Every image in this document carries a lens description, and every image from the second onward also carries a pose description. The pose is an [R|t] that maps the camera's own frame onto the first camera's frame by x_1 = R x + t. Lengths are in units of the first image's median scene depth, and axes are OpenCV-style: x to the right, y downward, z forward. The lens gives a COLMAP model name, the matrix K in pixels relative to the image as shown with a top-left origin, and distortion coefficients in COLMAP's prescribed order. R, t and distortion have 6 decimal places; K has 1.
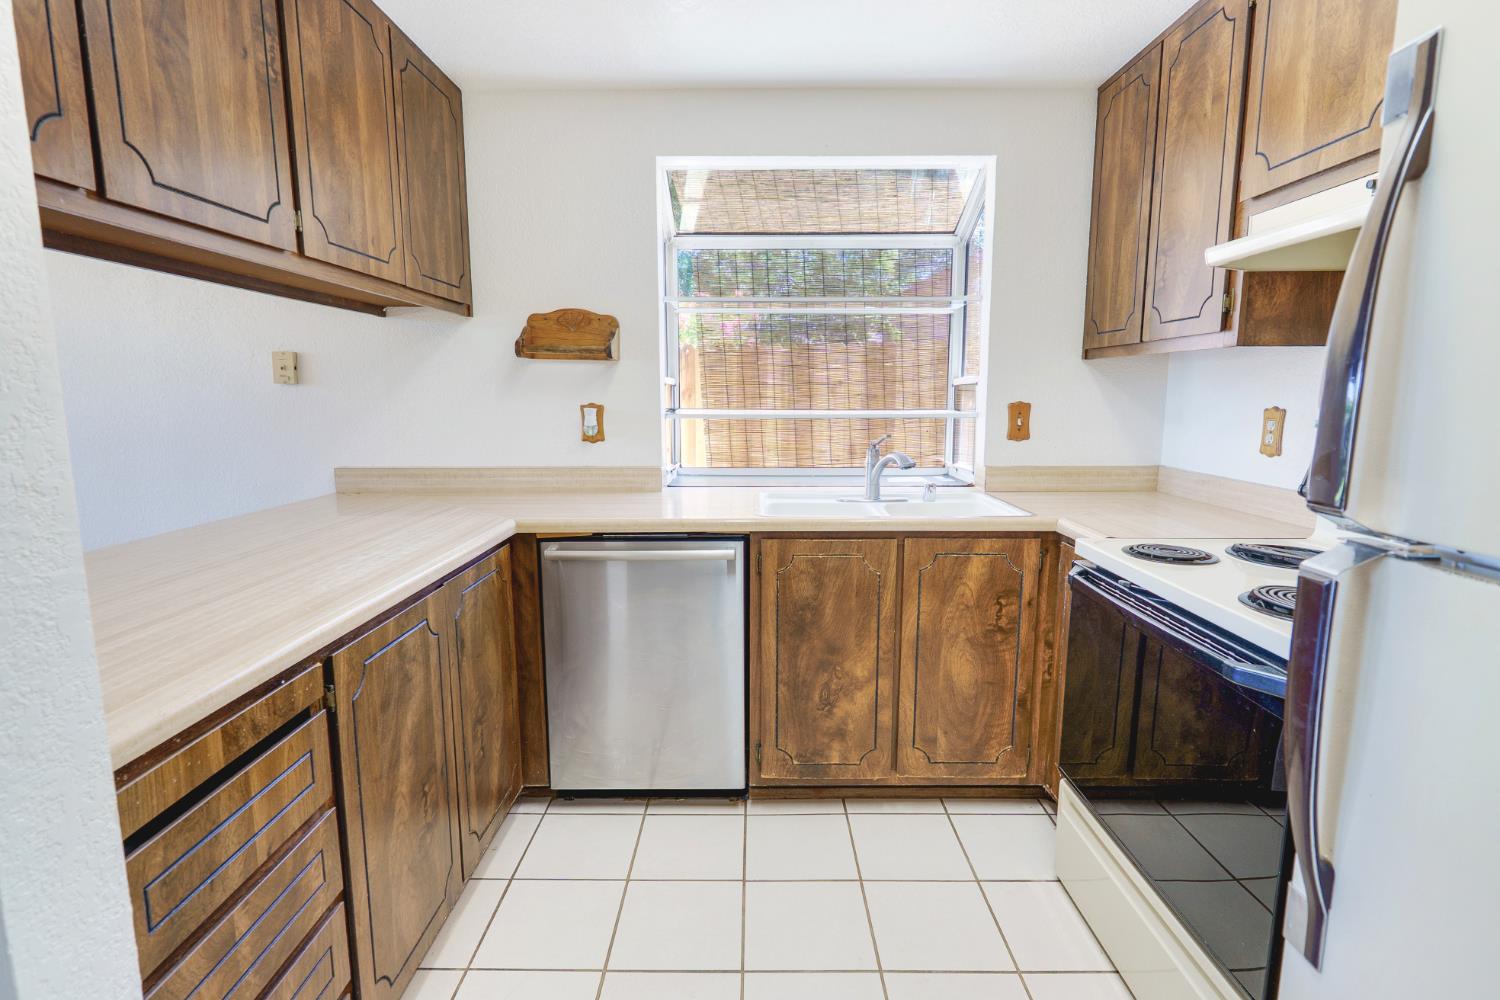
lens RADIAL K [[717.3, 0, 724.2], [0, 717.3, 490.9], [0, 0, 1]] dist [-0.003698, -0.000114]
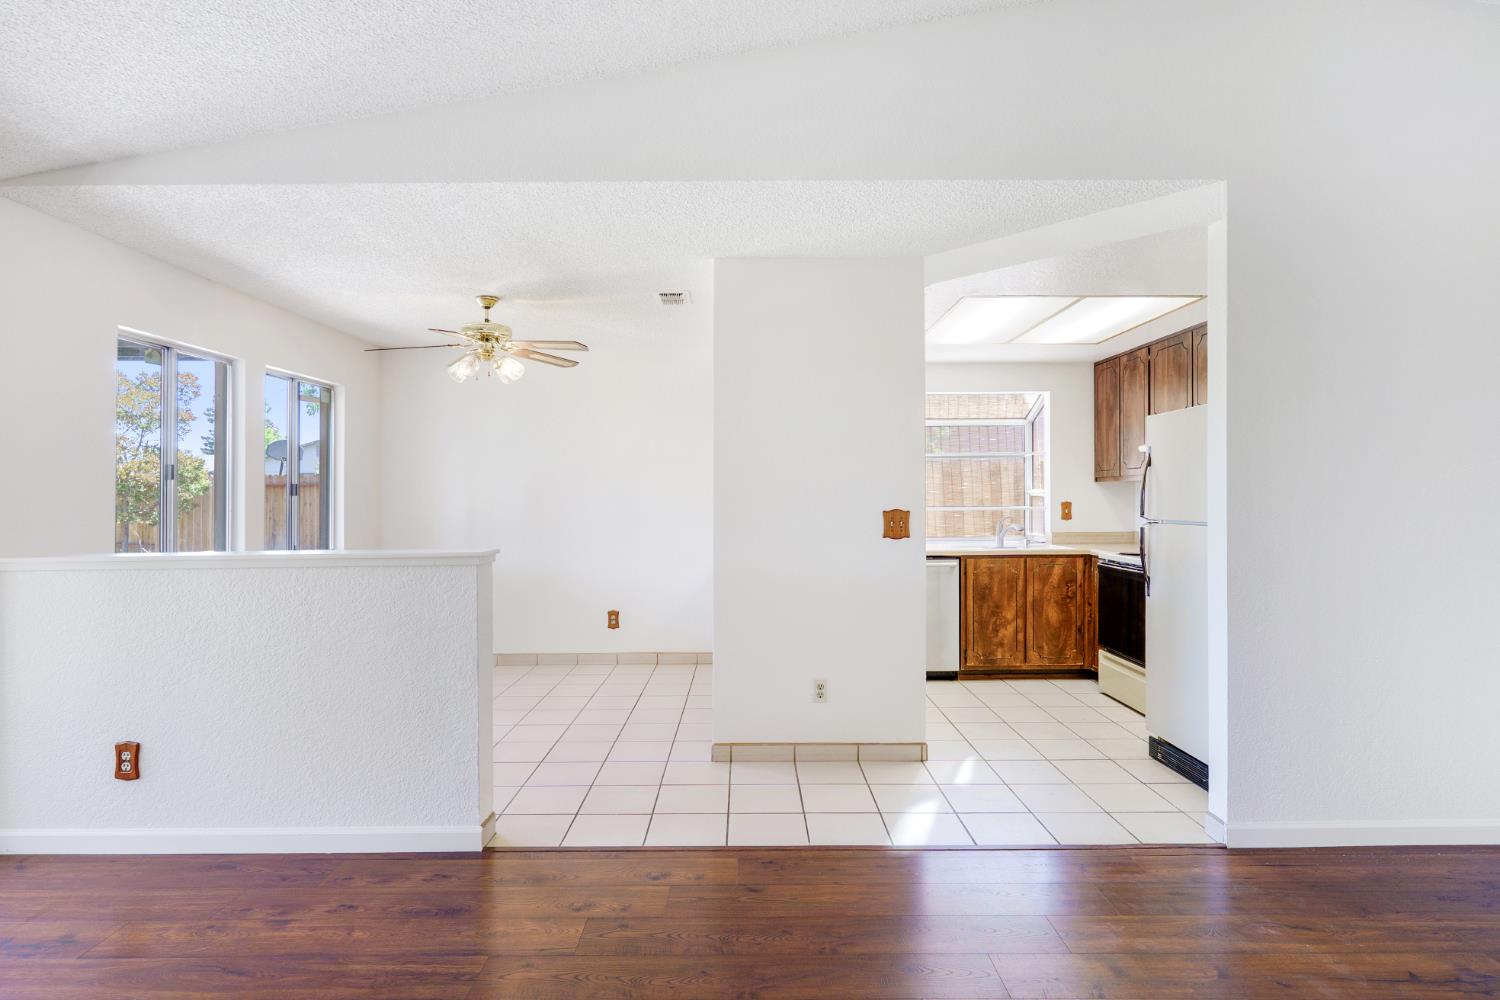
lens RADIAL K [[717.3, 0, 733.2], [0, 717.3, 505.2], [0, 0, 1]] dist [-0.003698, -0.000114]
pose [[0.999996, -0.002551, 0.001195, -0.714107], [0.002682, 0.991810, -0.127692, 0.190853], [-0.000859, 0.127695, 0.991813, -1.364494]]
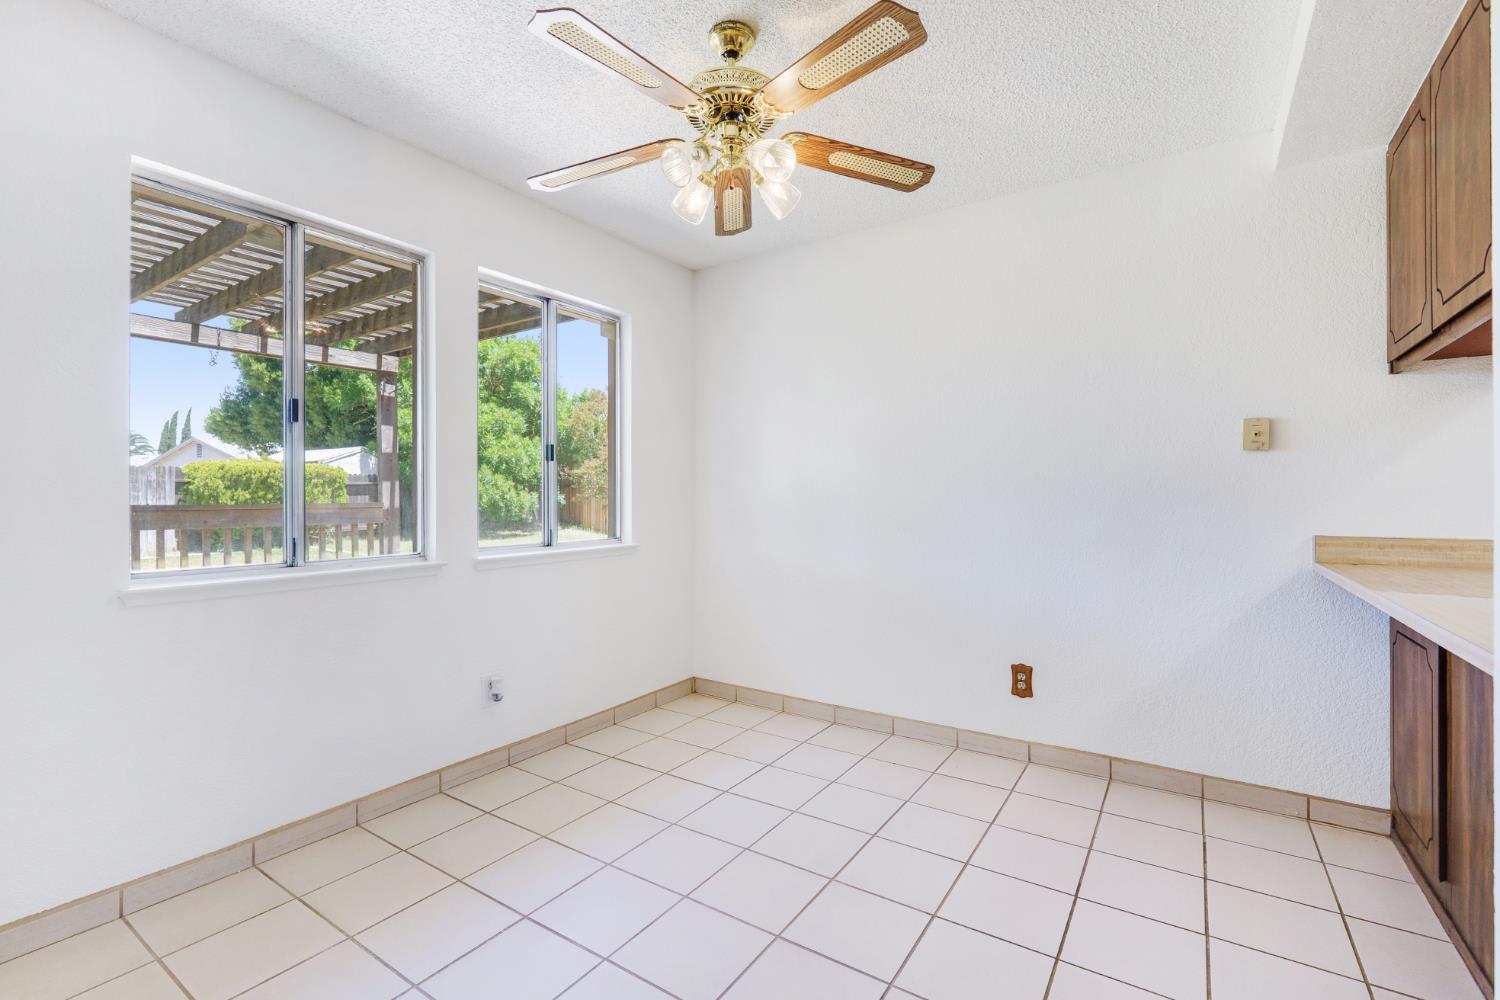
lens RADIAL K [[670.6, 0, 753.5], [0, 670.6, 509.0], [0, 0, 1]] dist [-0.002359, -0.000091]
pose [[0.832165, 0.010086, -0.554436, -0.852537], [-0.077193, 0.992207, -0.097810, 0.094999], [0.549129, 0.124192, 0.826459, -0.166564]]
